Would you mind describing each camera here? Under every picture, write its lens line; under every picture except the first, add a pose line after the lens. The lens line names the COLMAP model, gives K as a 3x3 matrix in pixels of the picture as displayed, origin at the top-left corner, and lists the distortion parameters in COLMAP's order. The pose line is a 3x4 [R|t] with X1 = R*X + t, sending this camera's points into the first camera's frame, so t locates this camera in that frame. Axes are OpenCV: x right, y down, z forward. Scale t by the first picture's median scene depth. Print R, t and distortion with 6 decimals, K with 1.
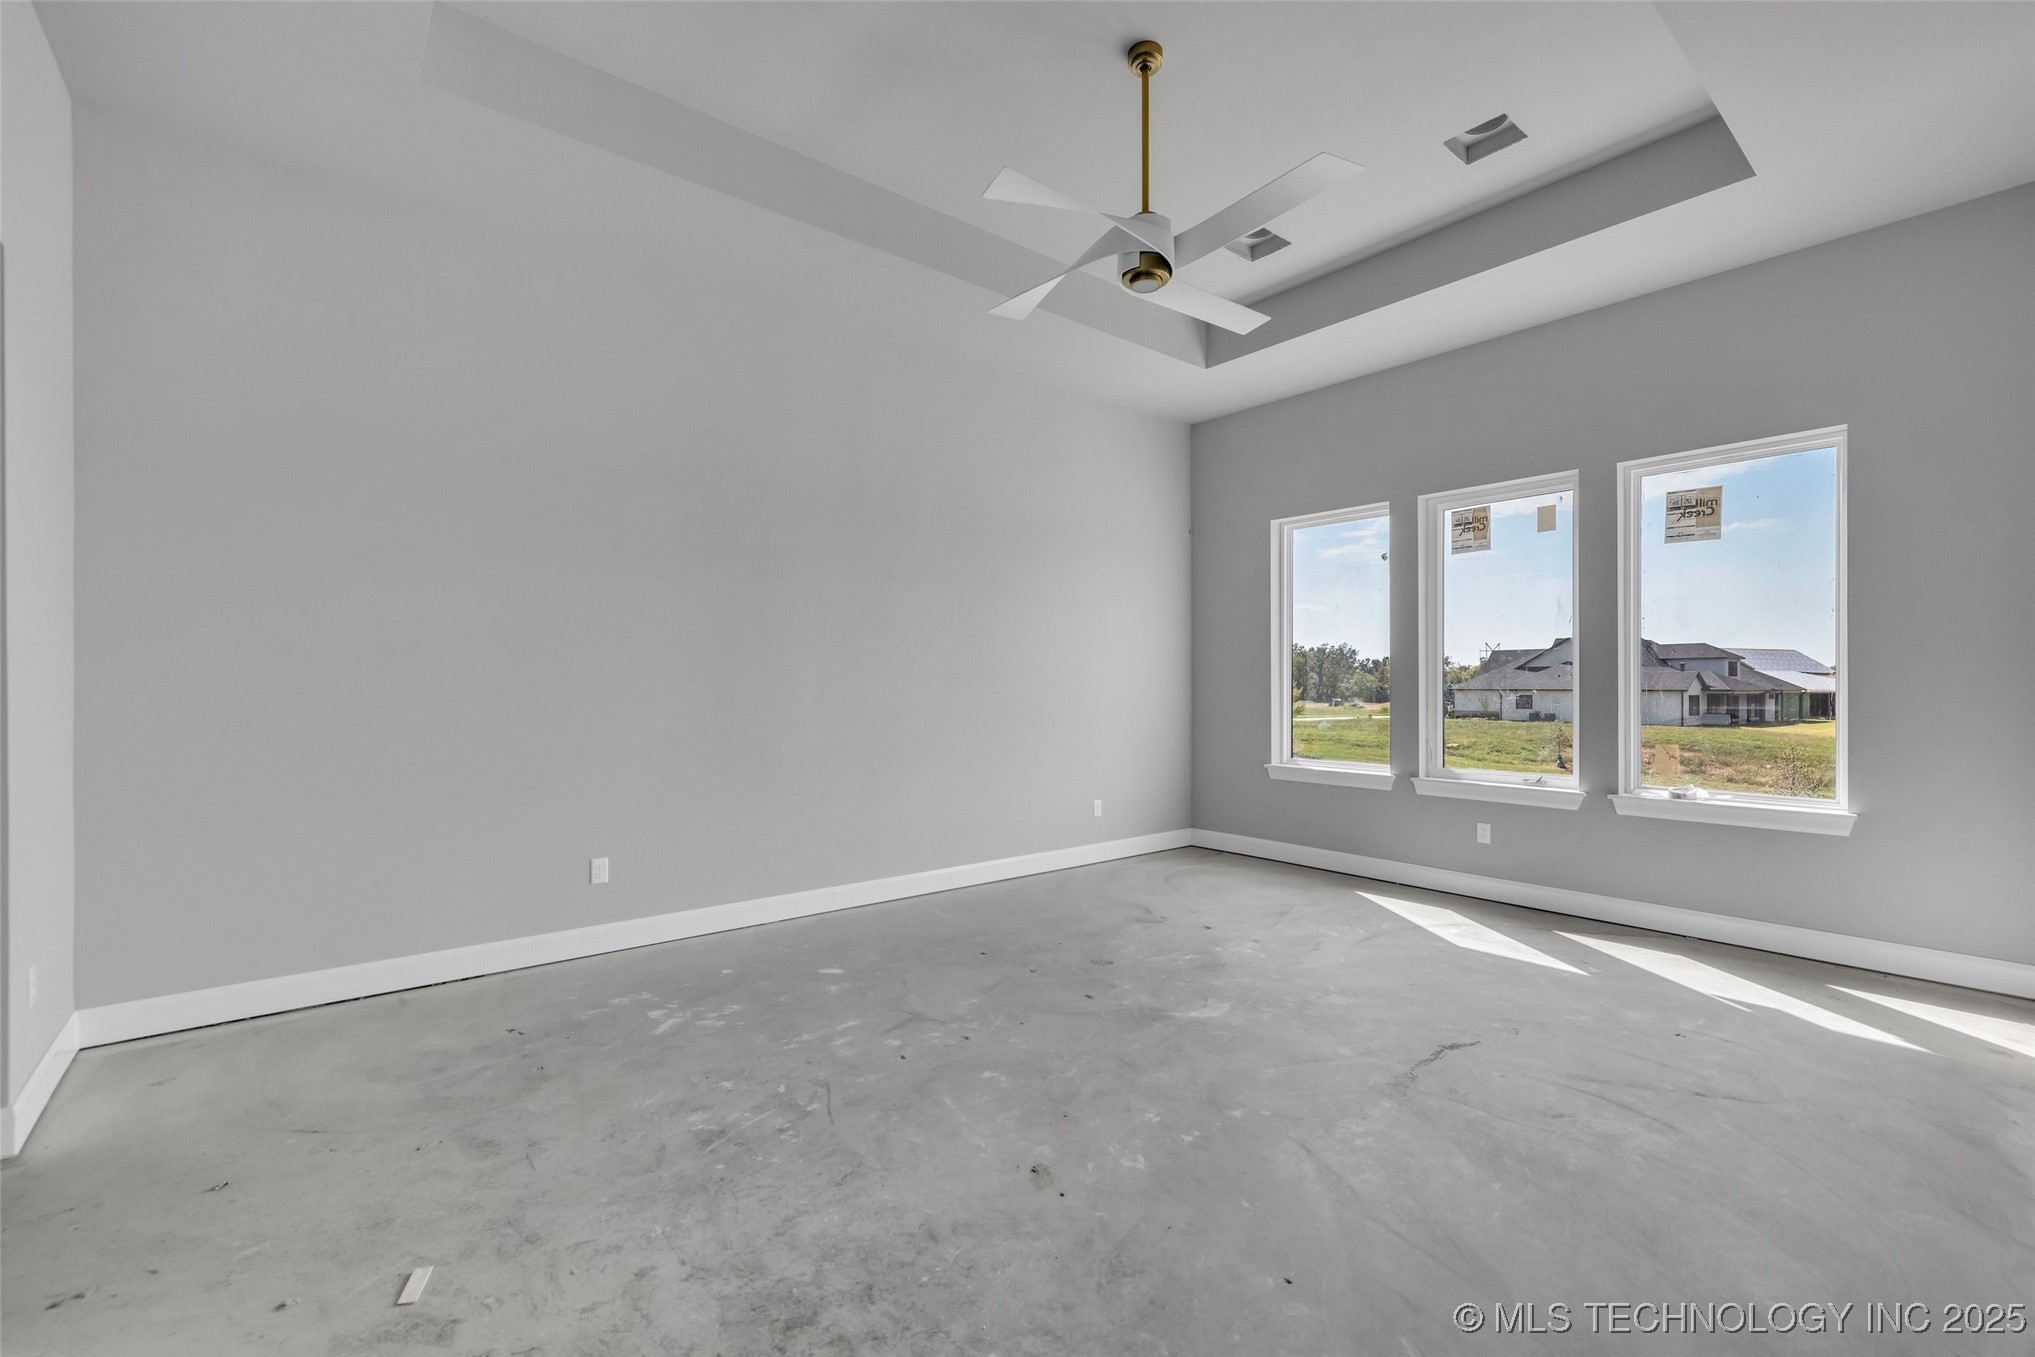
lens RADIAL K [[863.7, 0, 1030.7], [0, 863.7, 685.8], [0, 0, 1]] dist [-0.004420, -0.001051]
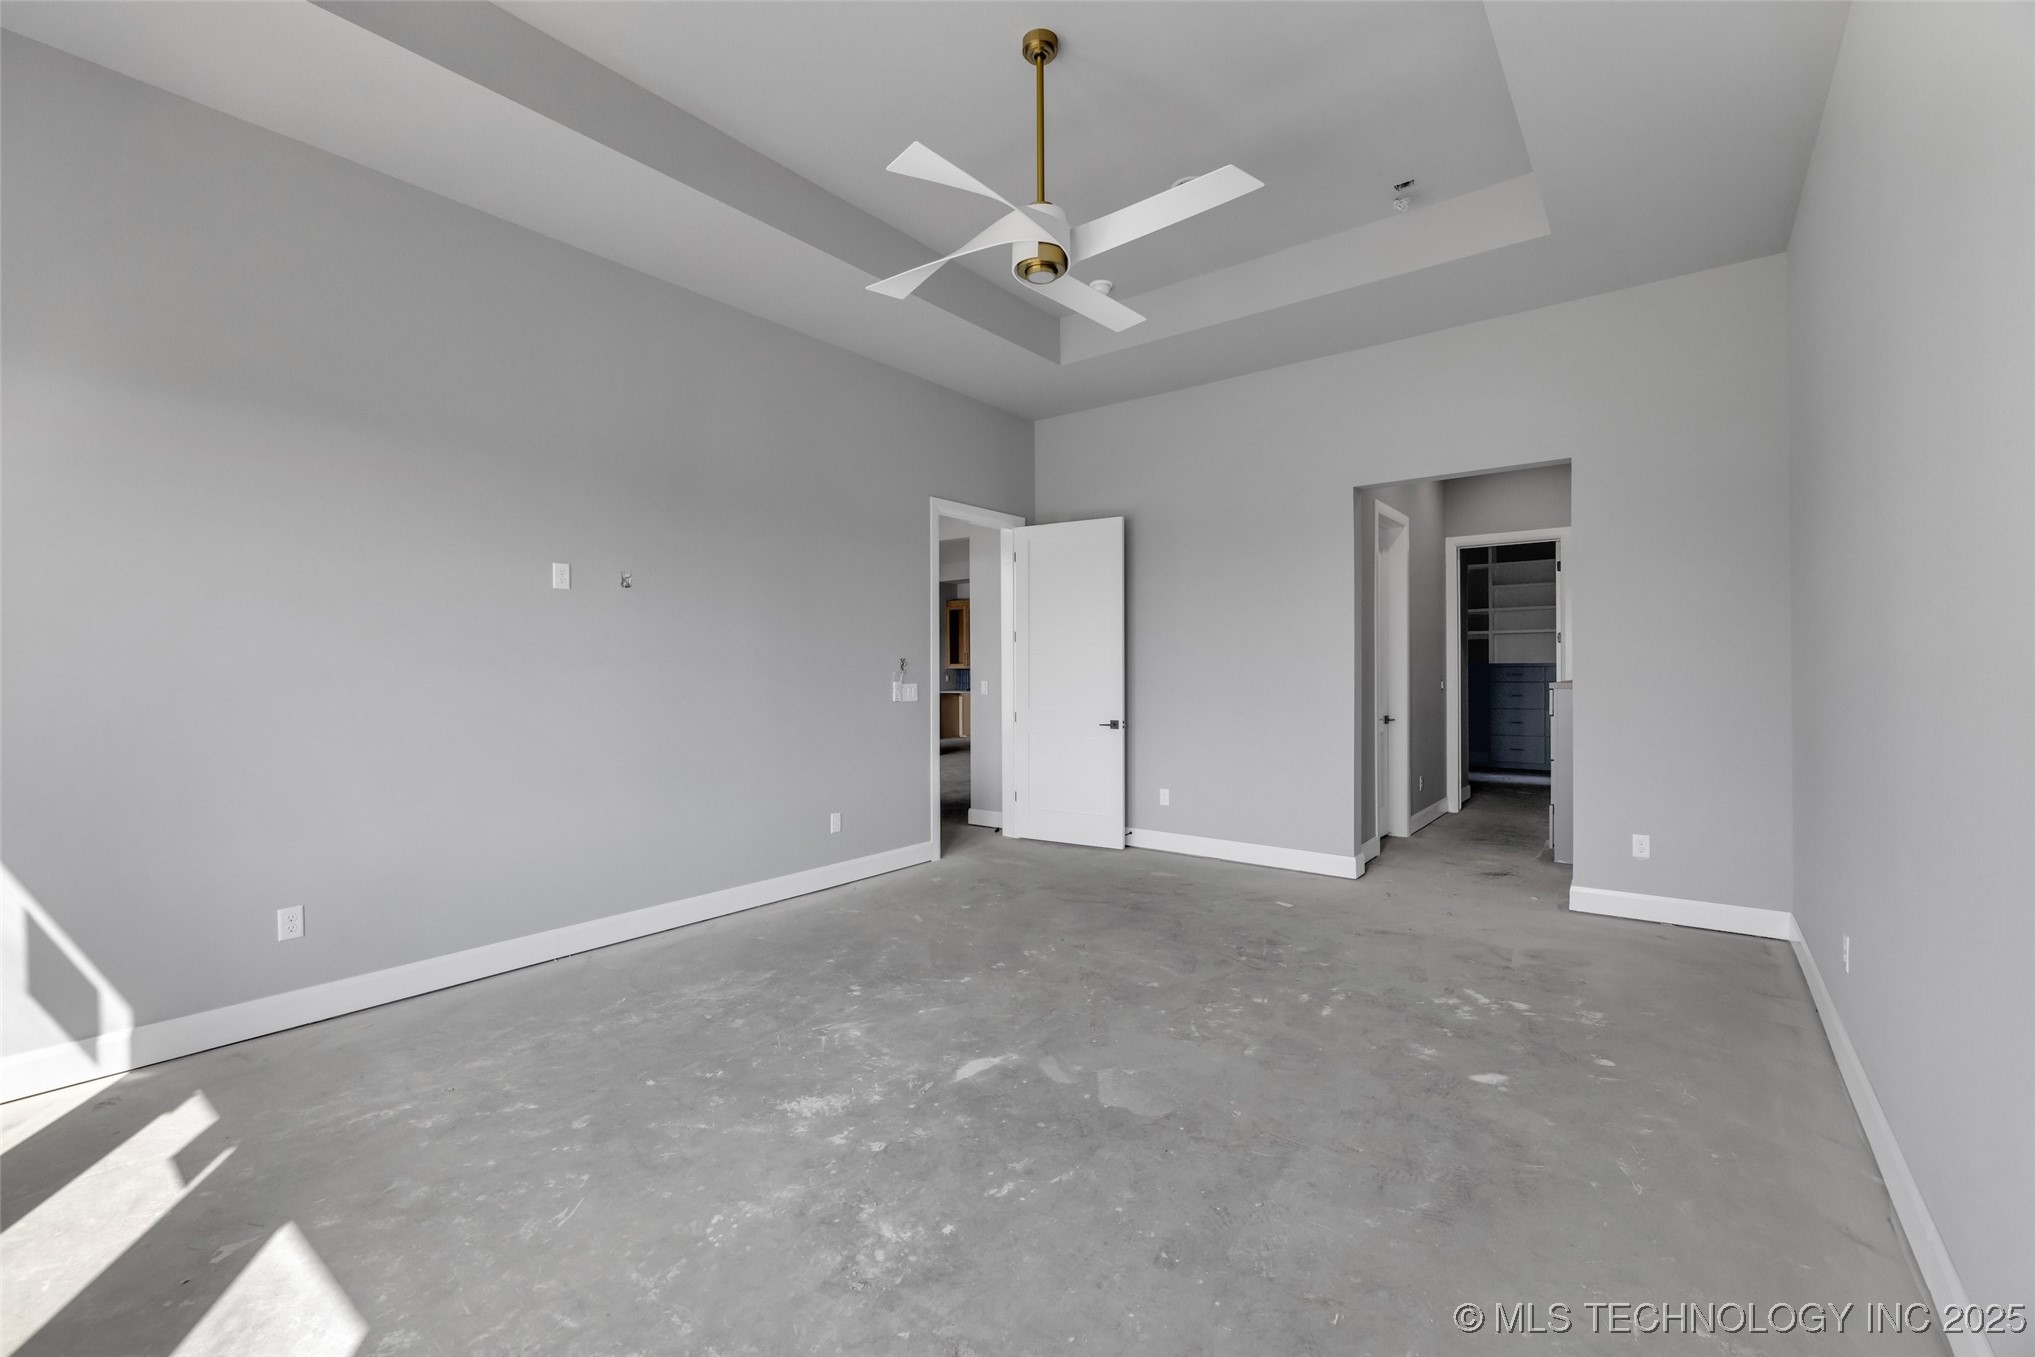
lens RADIAL K [[863.7, 0, 1022.7], [0, 863.7, 674.8], [0, 0, 1]] dist [-0.004420, -0.001051]
pose [[-0.976499, 0.006893, -0.215414, 0.361041], [0.005234, 0.999952, 0.008269, -0.019255], [0.215460, 0.006947, -0.976488, 1.924063]]
